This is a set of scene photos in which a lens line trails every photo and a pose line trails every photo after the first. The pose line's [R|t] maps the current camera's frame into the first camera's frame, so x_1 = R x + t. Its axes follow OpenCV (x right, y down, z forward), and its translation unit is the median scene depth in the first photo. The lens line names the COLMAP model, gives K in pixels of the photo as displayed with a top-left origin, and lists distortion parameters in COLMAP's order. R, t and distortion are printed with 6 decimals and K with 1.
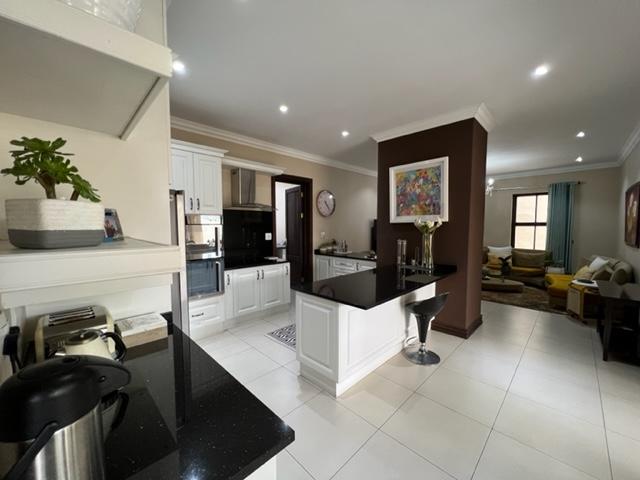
lens RADIAL K [[253.5, 0, 319.4], [0, 253.5, 239.9], [0, 0, 1]] dist [-0.000123, -0.001038]
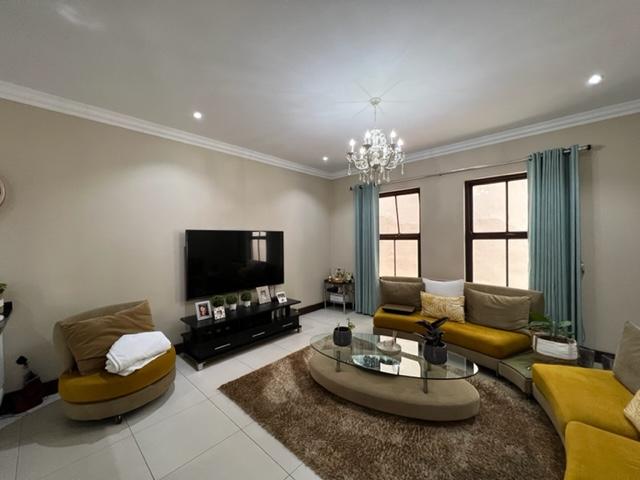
lens RADIAL K [[253.5, 0, 324.0], [0, 253.5, 240.2], [0, 0, 1]] dist [-0.000123, -0.001038]
pose [[0.998228, -0.015247, 0.057520, 0.476750], [0.018346, 0.998387, -0.053732, -0.033411], [-0.056608, 0.054692, 0.996897, 0.536870]]
